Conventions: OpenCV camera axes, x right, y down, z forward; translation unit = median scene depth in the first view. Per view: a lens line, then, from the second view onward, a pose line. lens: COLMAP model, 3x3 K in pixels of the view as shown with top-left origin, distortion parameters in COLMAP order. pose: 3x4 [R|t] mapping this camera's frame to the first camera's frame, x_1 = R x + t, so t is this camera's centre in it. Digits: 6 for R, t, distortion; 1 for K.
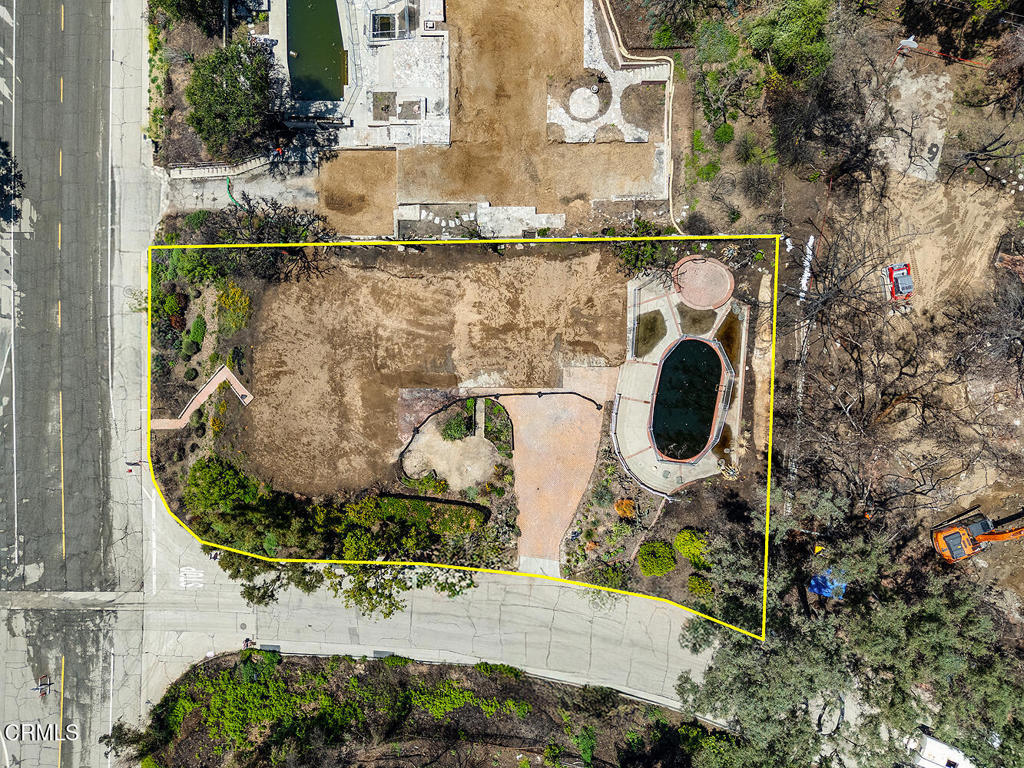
lens RADIAL K [[759.8, 0, 512.0], [0, 759.8, 384.0], [0, 0, 1]] dist [0.065229, -0.061672]
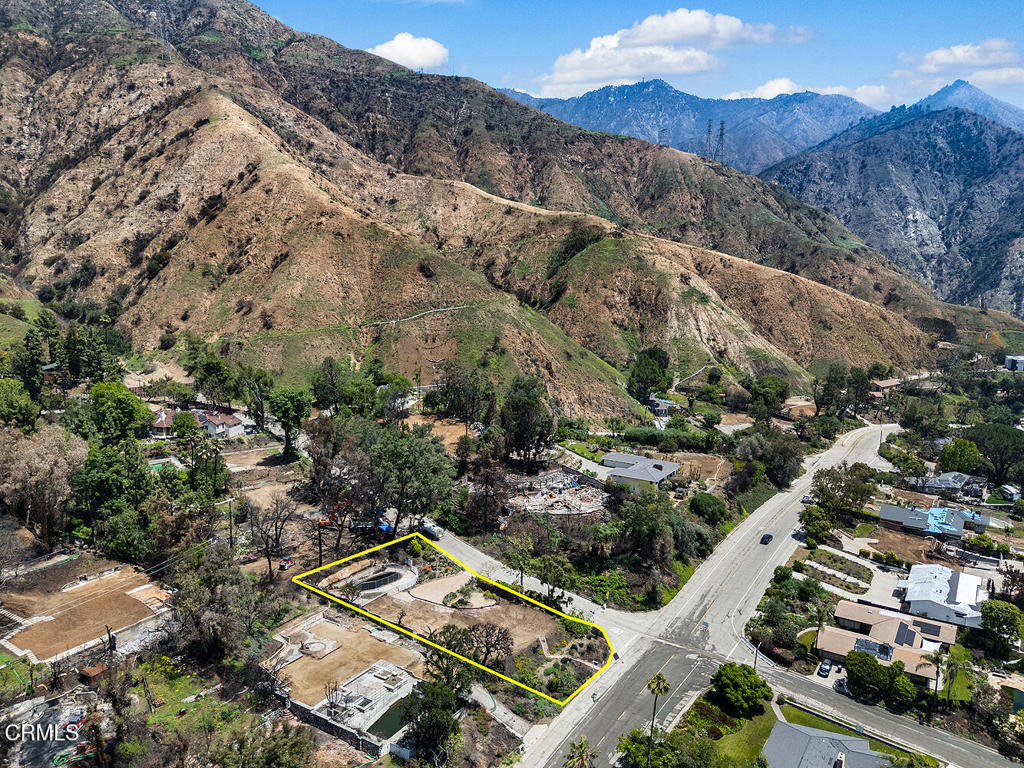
lens RADIAL K [[763.4, 0, 512.0], [0, 763.4, 384.0], [0, 0, 1]] dist [0.066663, -0.060770]
pose [[-0.844494, -0.077025, 0.529997, -1.289068], [0.535161, -0.159780, 0.829502, -1.580281], [0.020791, 0.984143, 0.176154, -0.013141]]
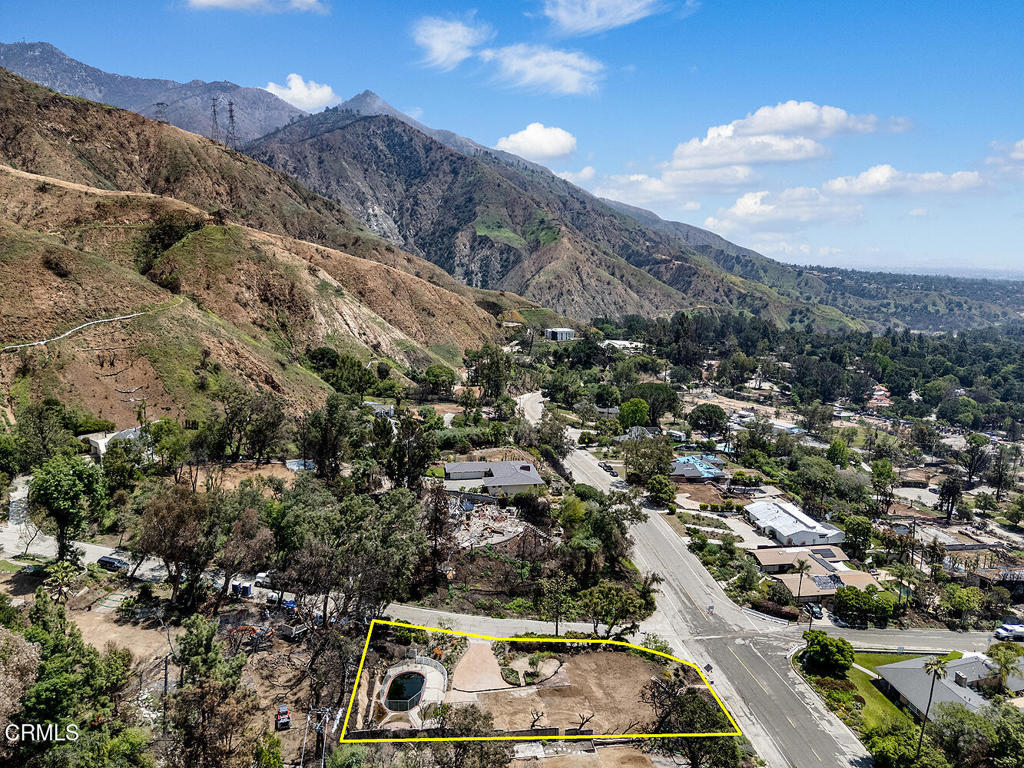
lens RADIAL K [[763.4, 0, 512.0], [0, 763.4, 384.0], [0, 0, 1]] dist [0.066663, -0.060770]
pose [[-0.989815, 0.045823, -0.134785, 0.186224], [-0.141224, -0.196615, 0.970257, -1.519042], [0.017960, 0.979409, 0.201084, -0.029510]]
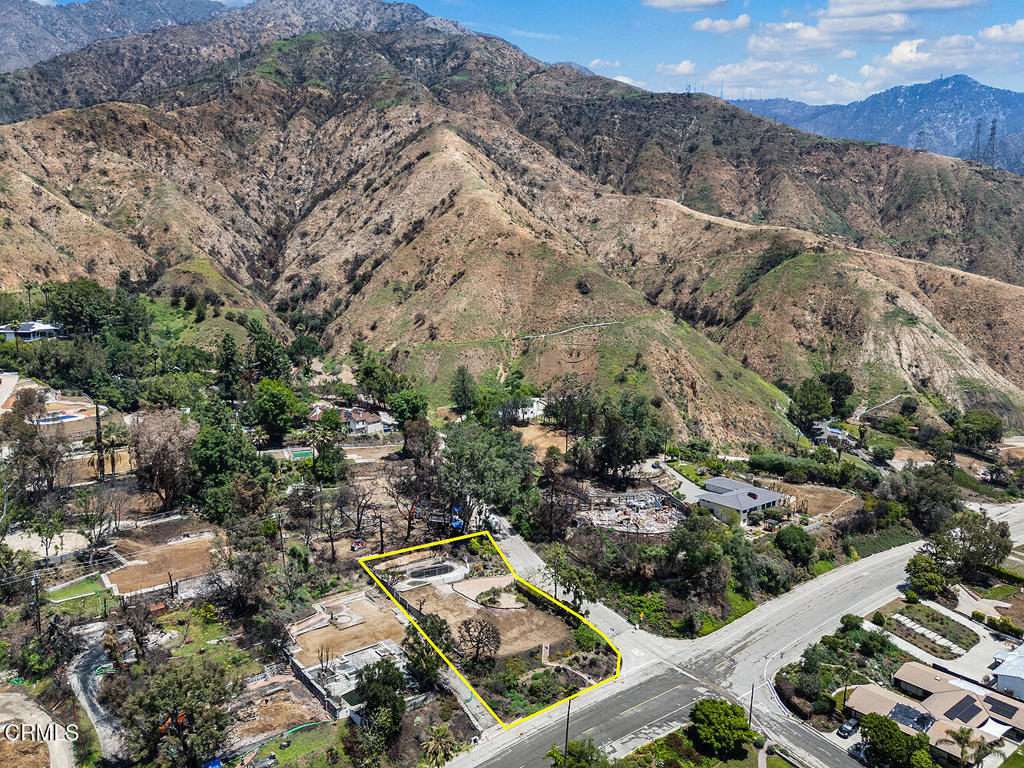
lens RADIAL K [[759.8, 0, 512.0], [0, 759.8, 384.0], [0, 0, 1]] dist [0.065229, -0.061672]
pose [[-0.622359, -0.101597, 0.776111, -1.801731], [0.782398, -0.109726, 0.613037, -1.227778], [0.022877, 0.988756, 0.147778, 0.001524]]
